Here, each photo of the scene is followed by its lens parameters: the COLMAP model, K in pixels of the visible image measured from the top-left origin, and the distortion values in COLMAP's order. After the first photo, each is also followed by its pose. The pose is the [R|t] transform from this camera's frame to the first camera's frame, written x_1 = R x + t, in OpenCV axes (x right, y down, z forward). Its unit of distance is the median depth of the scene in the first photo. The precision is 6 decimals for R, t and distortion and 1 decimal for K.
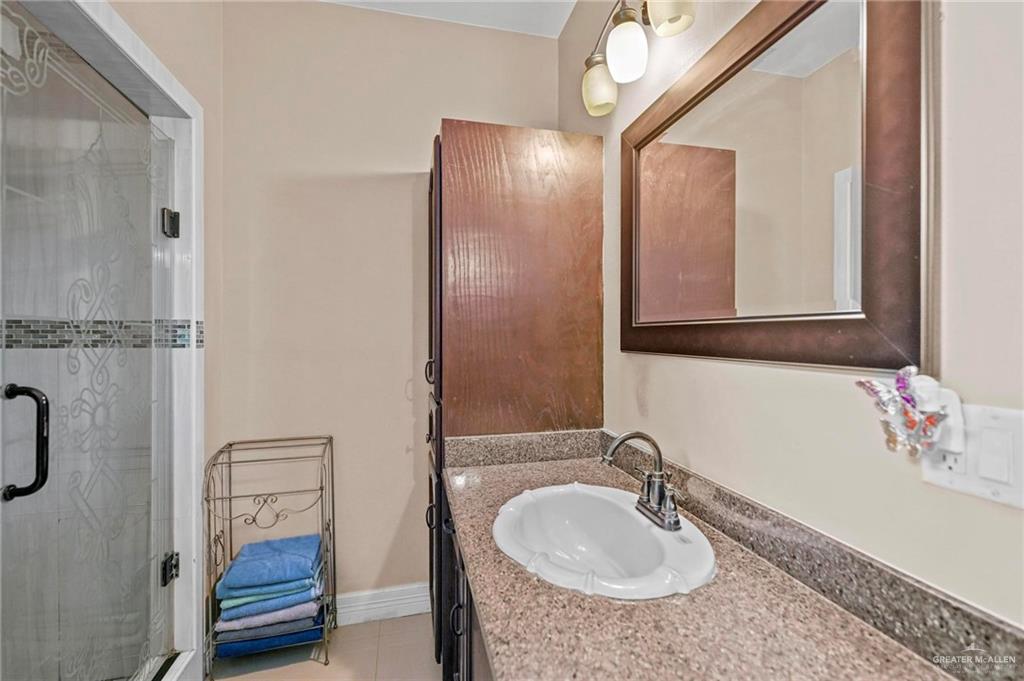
lens RADIAL K [[418.1, 0, 510.6], [0, 418.1, 338.5], [0, 0, 1]] dist [0.000637, -0.000048]
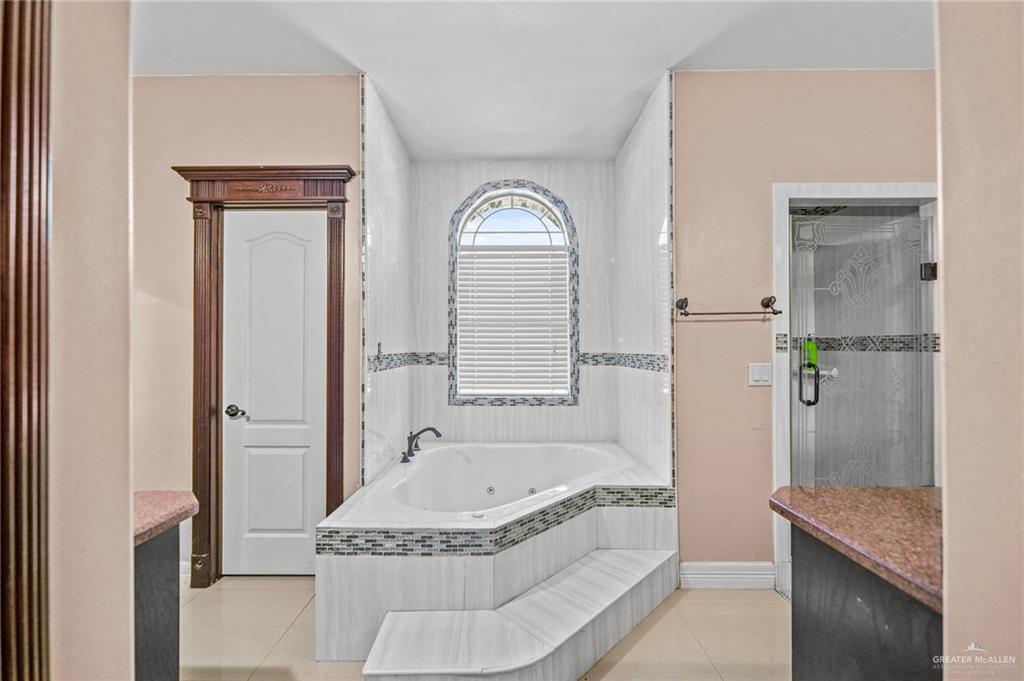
lens RADIAL K [[418.1, 0, 510.4], [0, 418.1, 344.4], [0, 0, 1]] dist [0.000637, -0.000048]
pose [[-0.242331, -0.007872, -0.970162, 1.036529], [-0.001731, 0.999969, -0.007682, 0.009278], [0.970192, -0.000182, -0.242337, -0.118911]]
